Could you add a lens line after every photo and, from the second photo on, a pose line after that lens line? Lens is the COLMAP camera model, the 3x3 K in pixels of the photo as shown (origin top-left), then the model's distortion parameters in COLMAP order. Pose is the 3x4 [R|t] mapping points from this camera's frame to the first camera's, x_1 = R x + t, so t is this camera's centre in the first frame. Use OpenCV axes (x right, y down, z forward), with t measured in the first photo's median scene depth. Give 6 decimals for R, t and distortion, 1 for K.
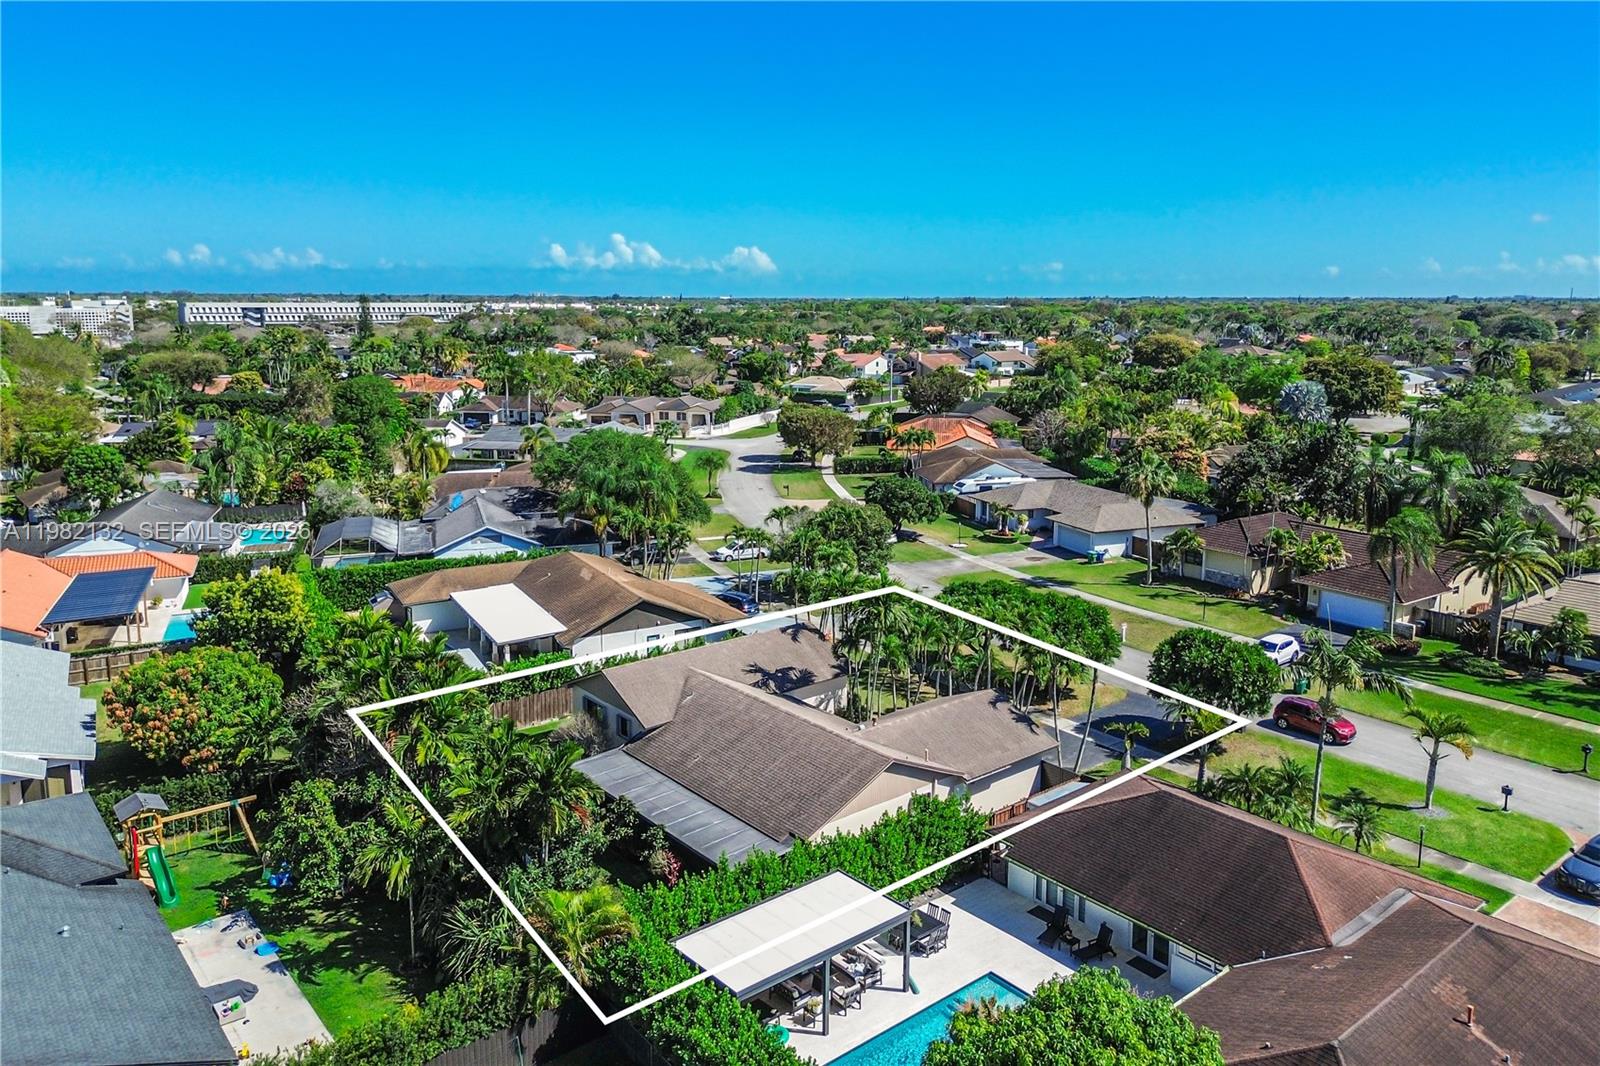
lens RADIAL K [[1148.4, 0, 799.7], [0, 1148.4, 533.3], [0, 0, 1]] dist [0.048531, -0.005591]
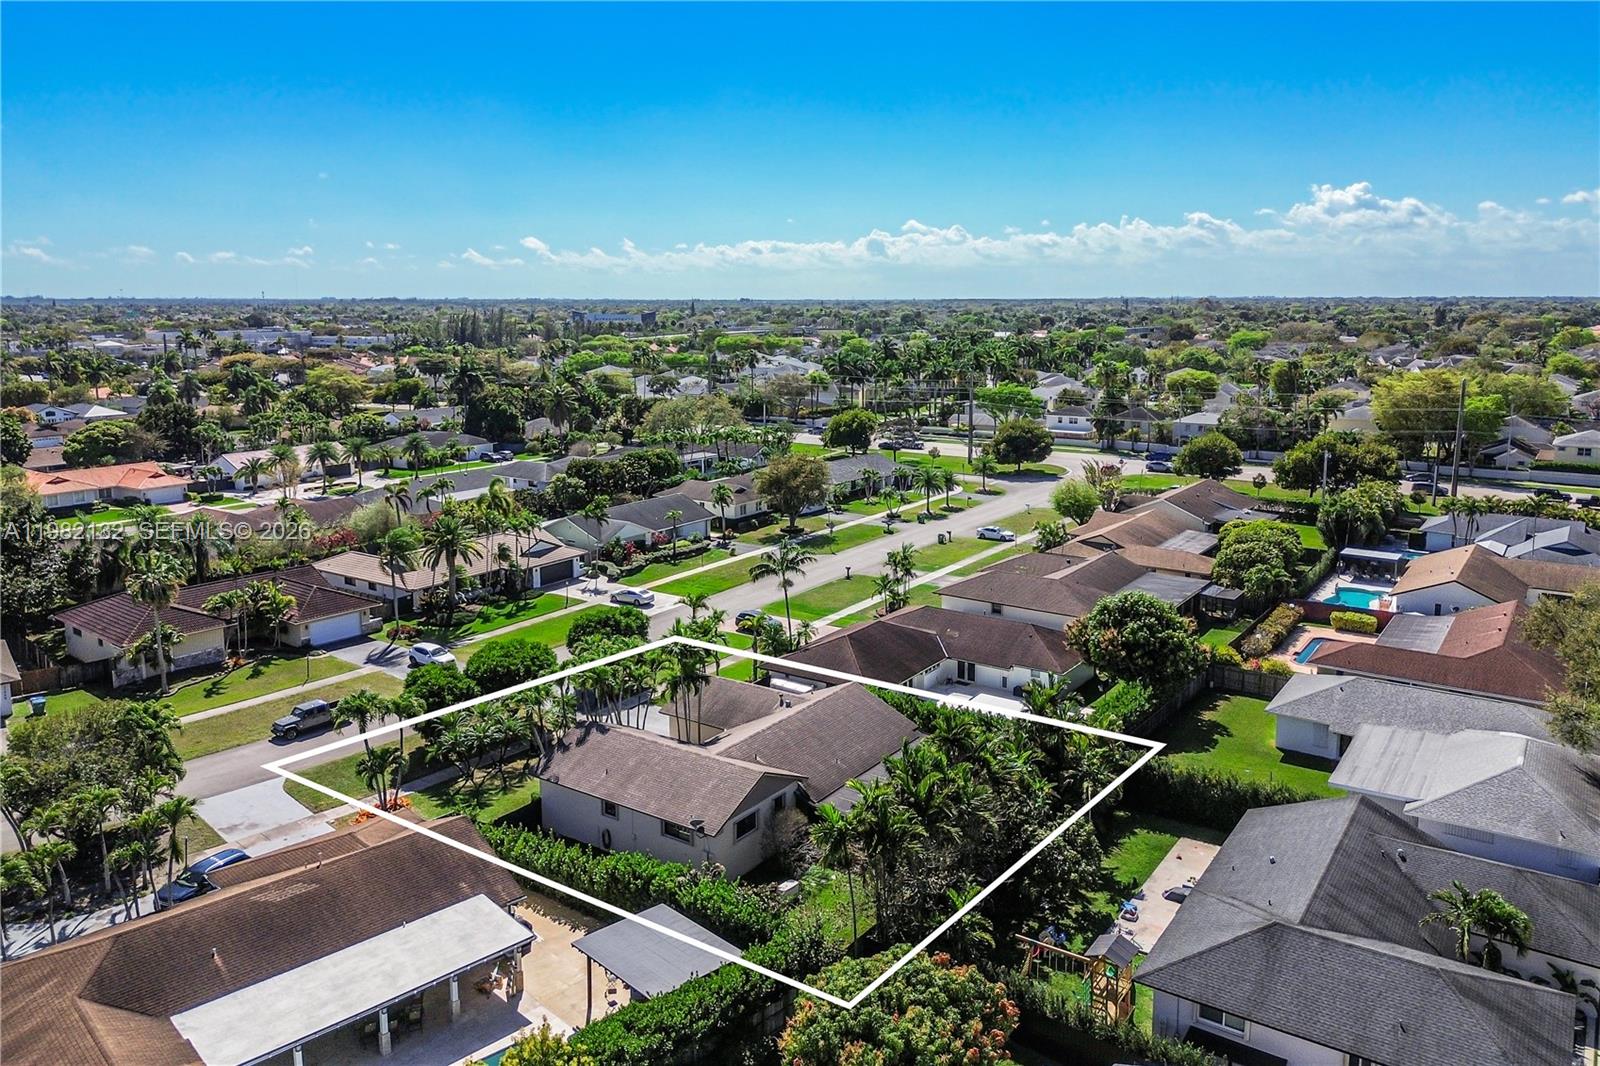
lens RADIAL K [[1148.4, 0, 797.1], [0, 1148.4, 533.8], [0, 0, 1]] dist [0.048531, -0.005591]
pose [[-0.267863, -0.200544, 0.942354, -0.894900], [0.197393, 0.945925, 0.257413, -0.281519], [-0.943019, 0.254965, -0.213793, 0.894048]]
